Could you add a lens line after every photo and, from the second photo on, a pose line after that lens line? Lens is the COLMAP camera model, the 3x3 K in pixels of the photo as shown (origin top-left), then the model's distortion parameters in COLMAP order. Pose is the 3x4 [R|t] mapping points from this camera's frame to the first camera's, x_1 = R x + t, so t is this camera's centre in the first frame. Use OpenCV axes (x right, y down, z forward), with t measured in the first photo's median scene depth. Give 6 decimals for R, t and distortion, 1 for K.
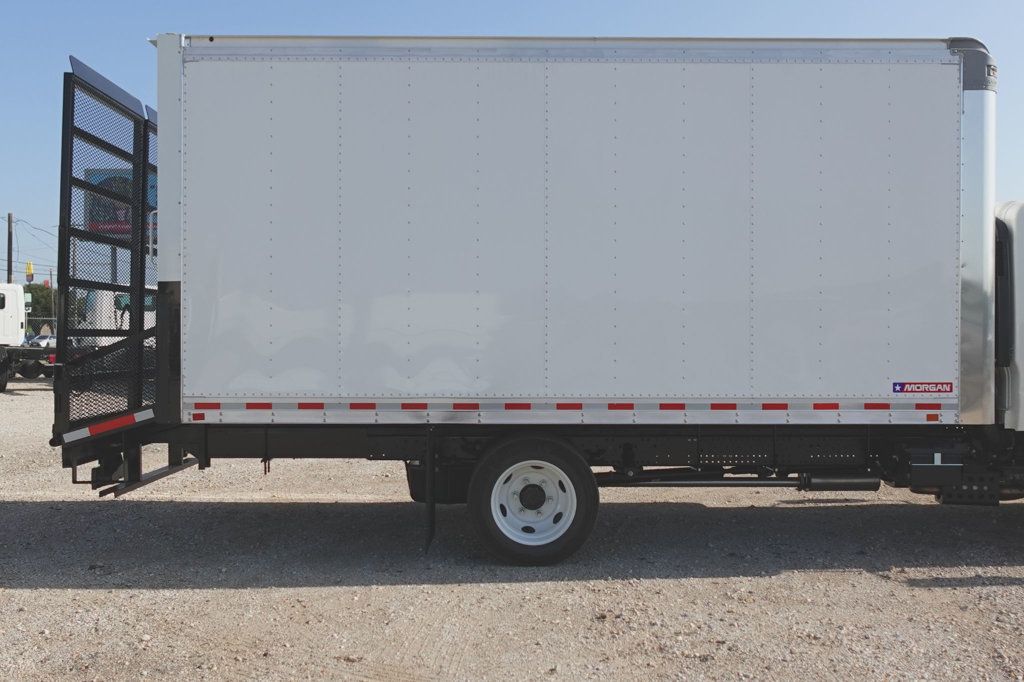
lens RADIAL K [[946.0, 0, 512.0], [0, 946.0, 341.0], [0, 0, 1]] dist [-0.012828, 0.017552]
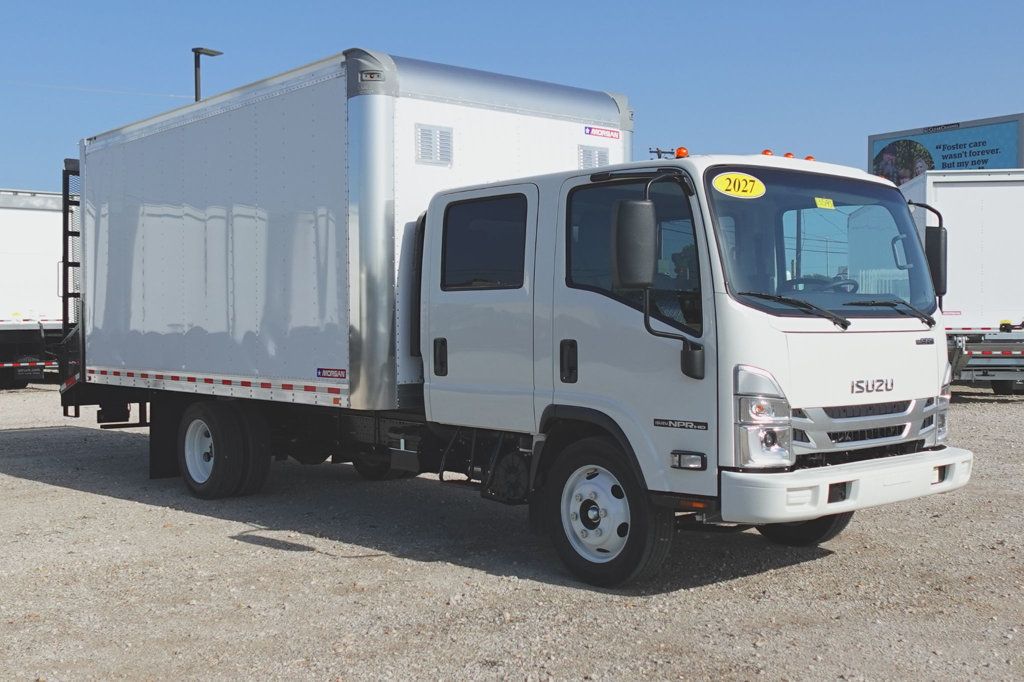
lens RADIAL K [[1170.3, 0, 512.0], [0, 1170.3, 341.0], [0, 0, 1]] dist [0.006442, -0.002911]
pose [[0.637655, 0.007708, -0.770283, 1.624373], [0.000368, 0.999947, 0.010311, -0.002609], [0.770322, -0.006858, 0.637618, 0.289593]]
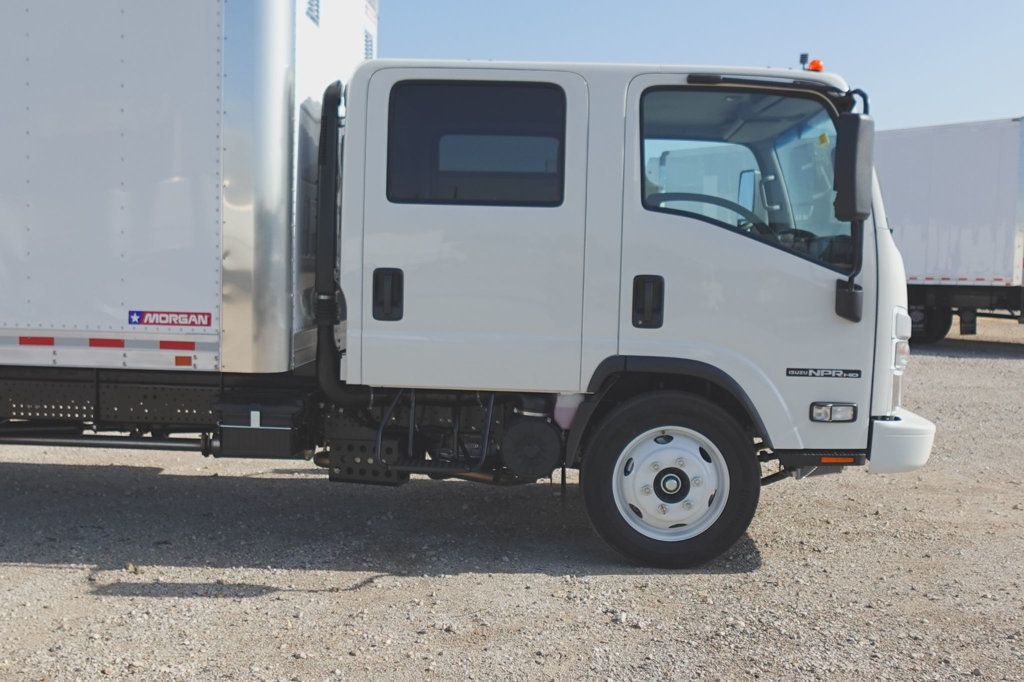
lens RADIAL K [[1122.3, 0, 512.0], [0, 1122.3, 341.0], [0, 0, 1]] dist [-0.014531, 0.000589]
pose [[0.998233, 0.028139, -0.052330, 0.737866], [-0.024754, 0.997626, 0.064254, 0.005358], [0.054014, -0.062845, 0.996561, 0.168438]]
